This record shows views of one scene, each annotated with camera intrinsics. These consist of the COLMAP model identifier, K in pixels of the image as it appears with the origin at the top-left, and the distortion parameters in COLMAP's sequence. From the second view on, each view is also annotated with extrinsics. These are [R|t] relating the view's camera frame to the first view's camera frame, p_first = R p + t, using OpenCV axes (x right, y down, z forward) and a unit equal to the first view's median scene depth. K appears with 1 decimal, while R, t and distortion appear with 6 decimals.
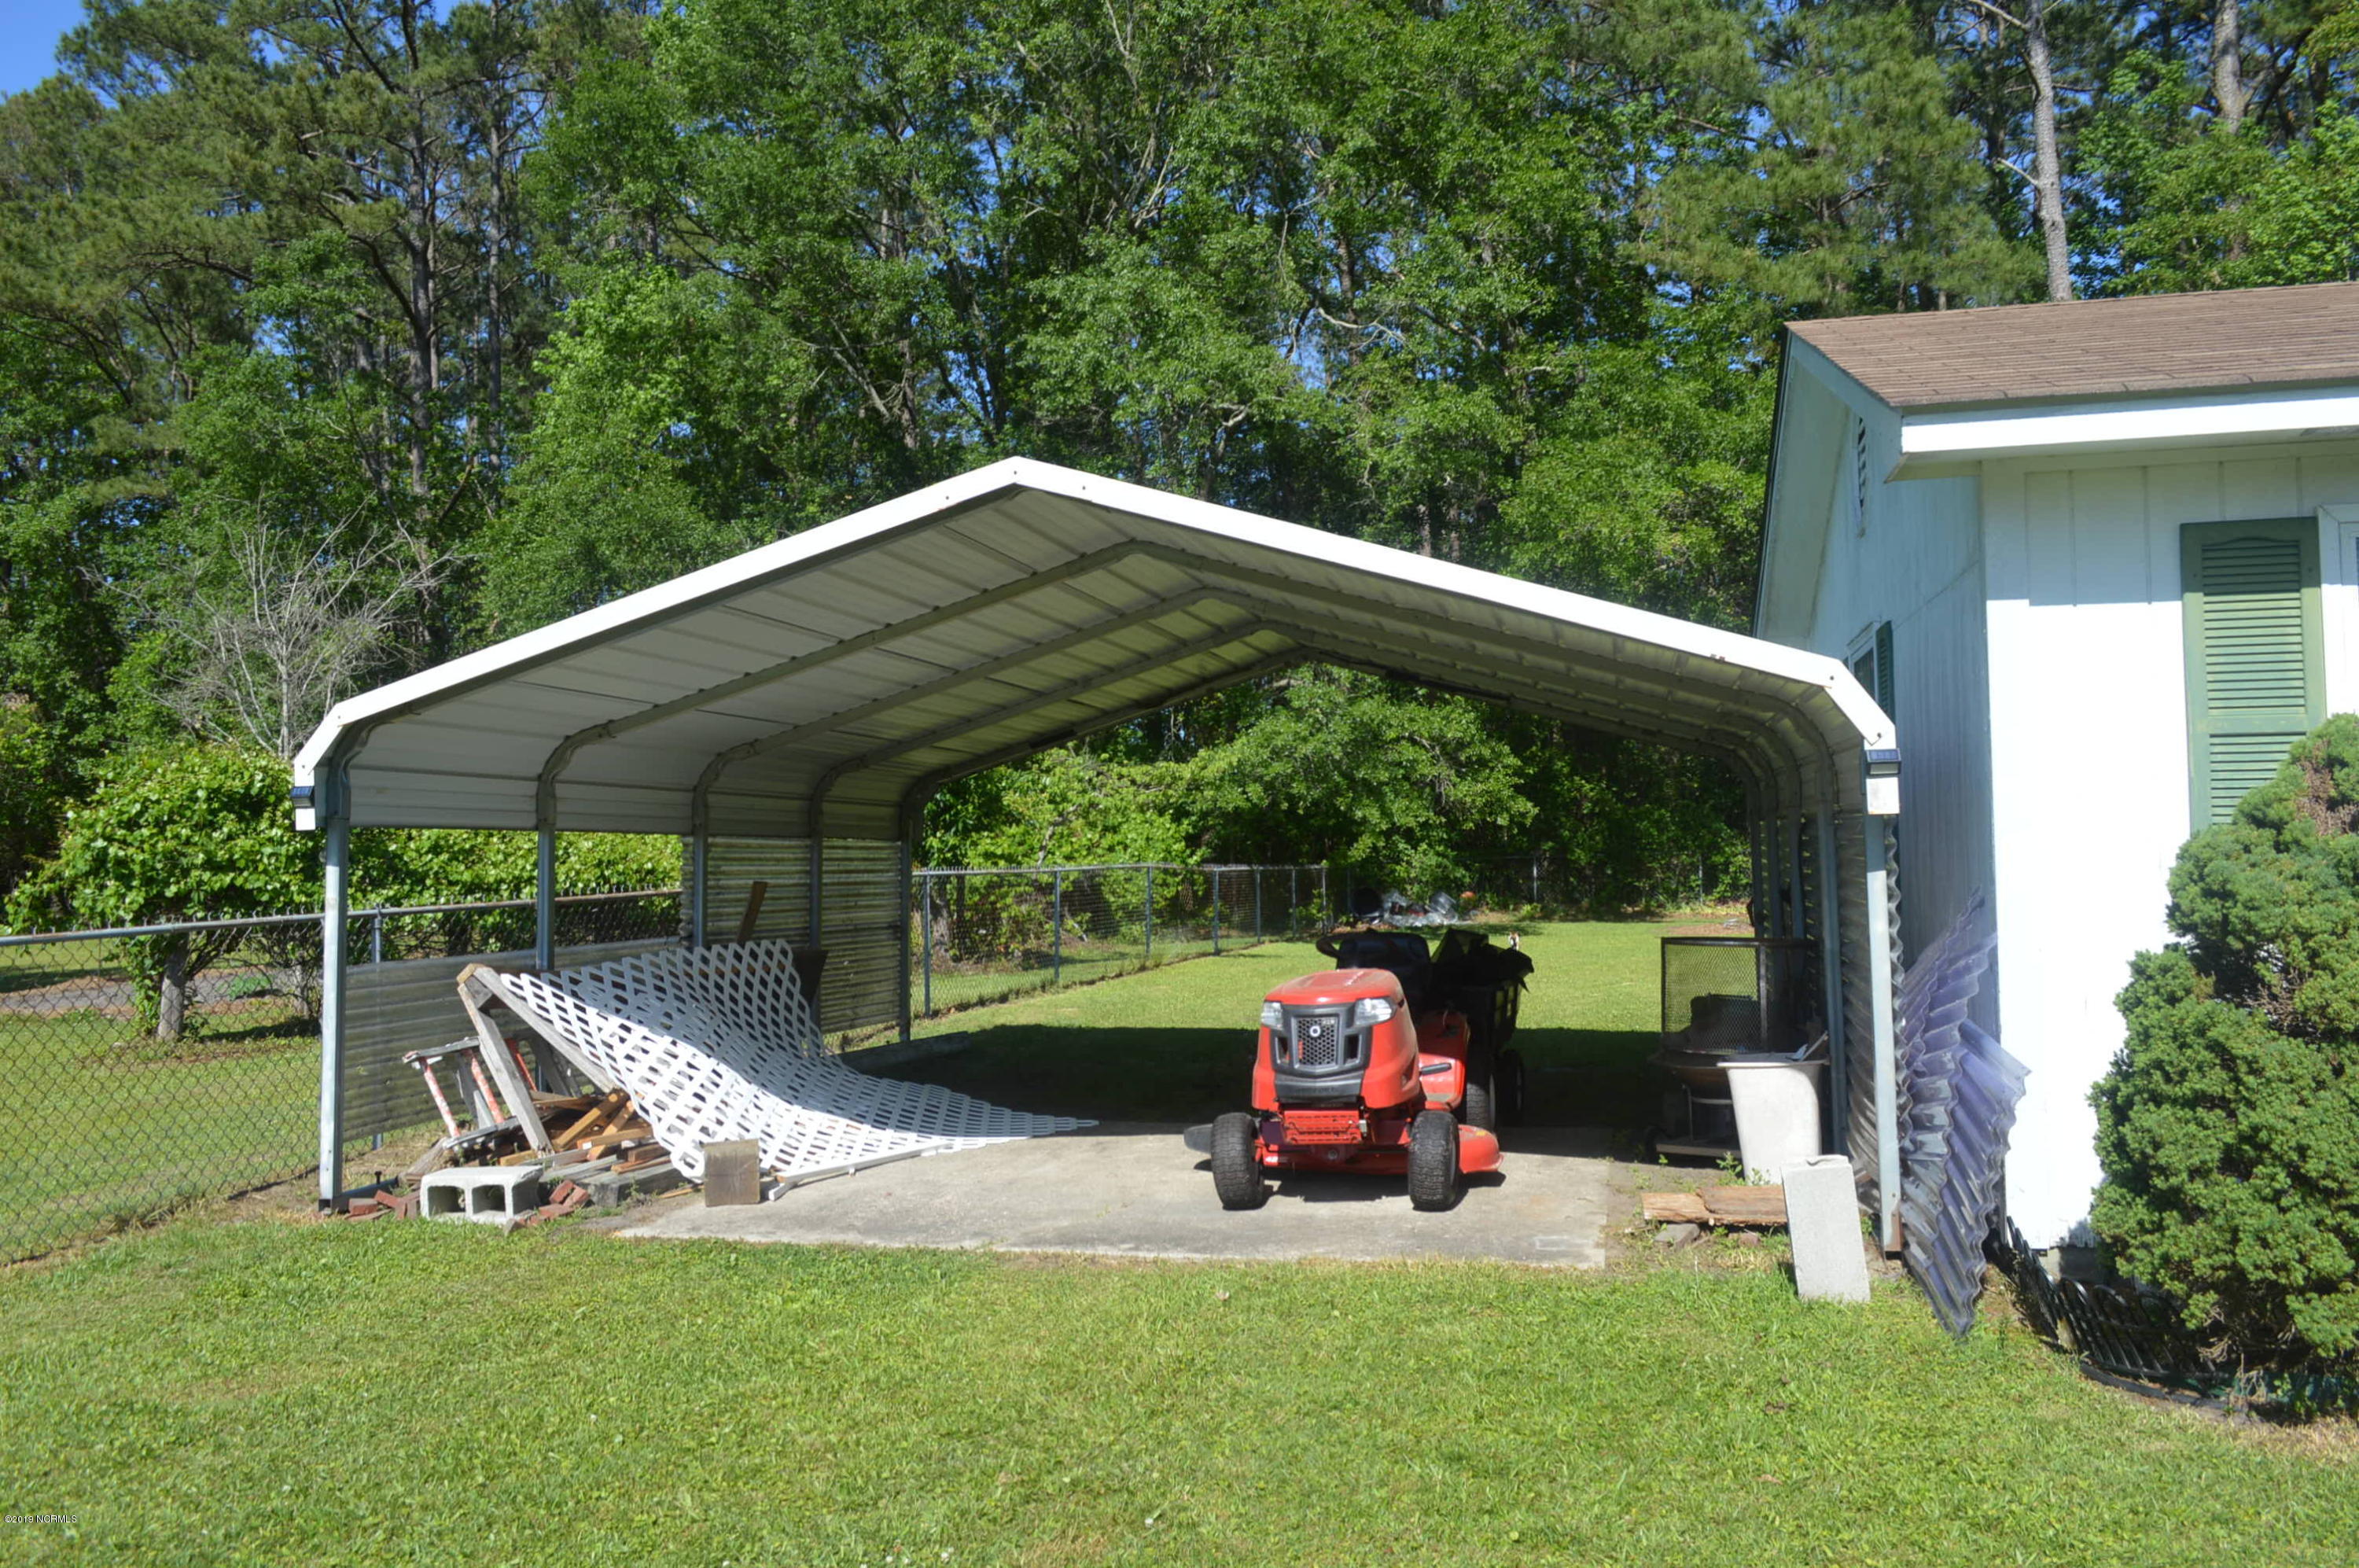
lens RADIAL K [[1877.8, 0, 1188.7], [0, 1877.8, 778.0], [0, 0, 1]] dist [-0.009854, 0.005602]
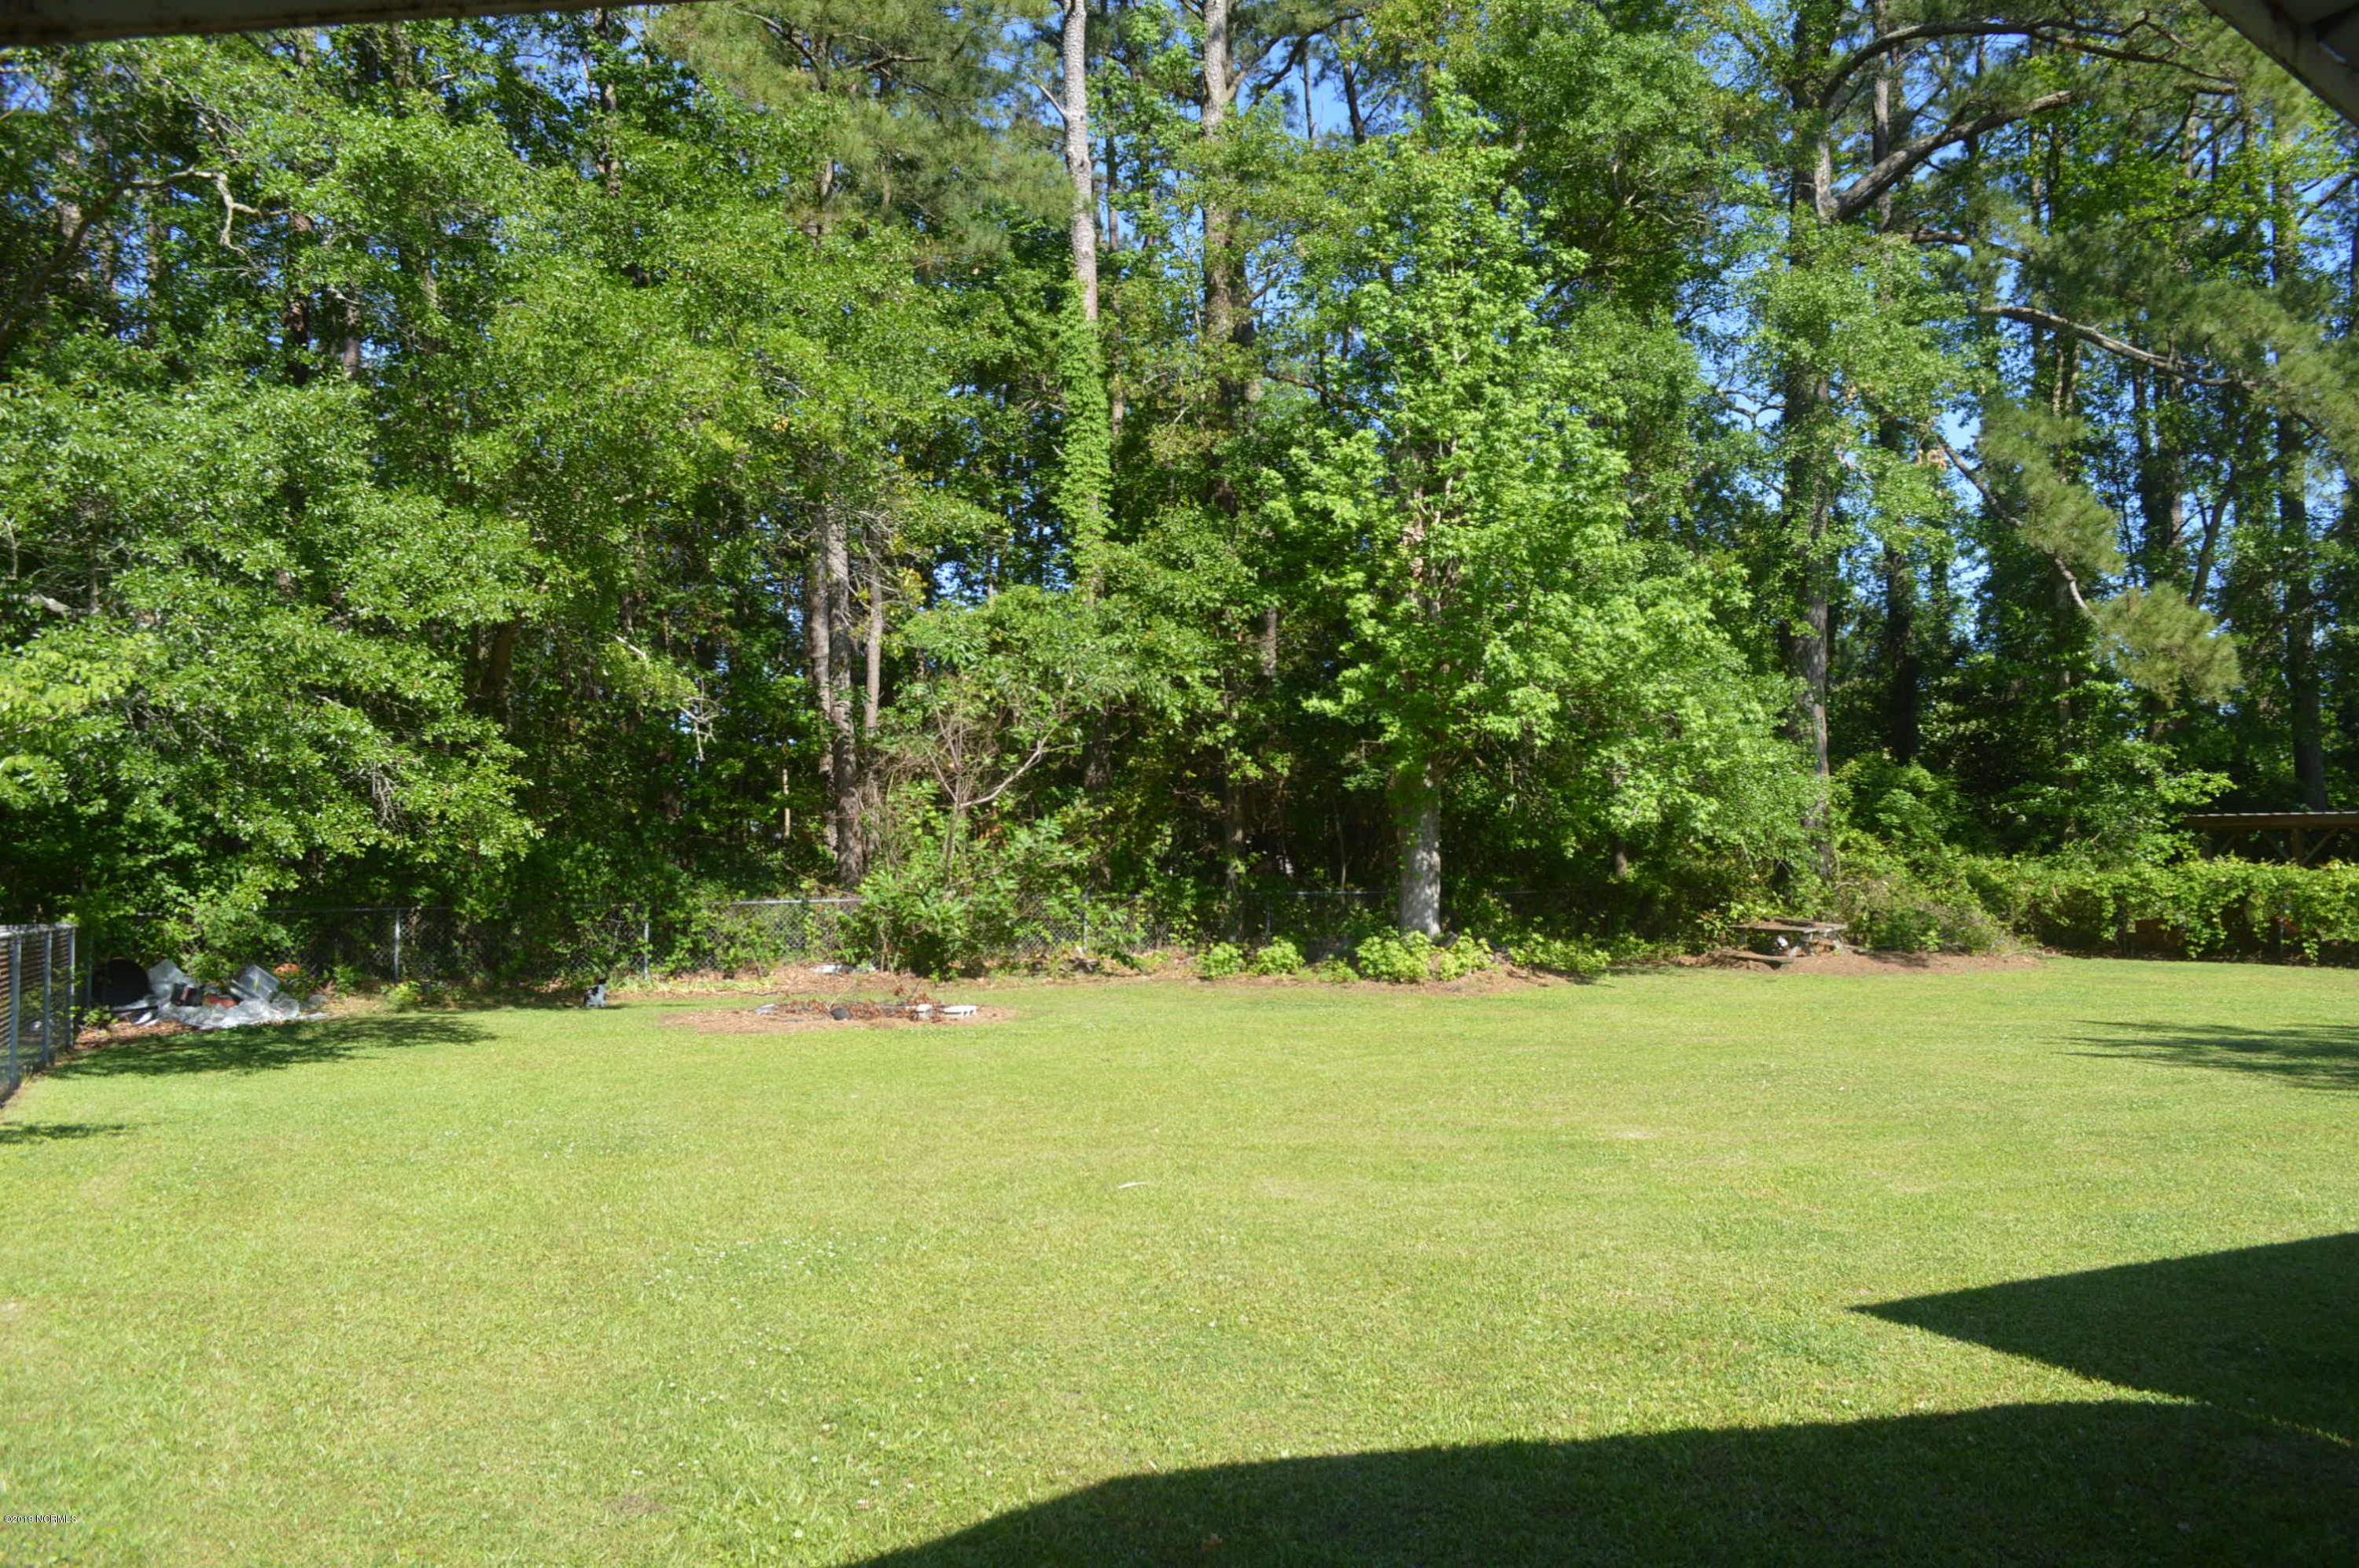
lens RADIAL K [[1877.8, 0, 1188.7], [0, 1877.8, 778.0], [0, 0, 1]] dist [-0.009854, 0.005602]
pose [[0.758057, 0.051775, 0.650130, -0.038412], [-0.034448, 0.998631, -0.039362, 0.012735], [-0.651278, 0.007443, 0.758803, 0.330911]]
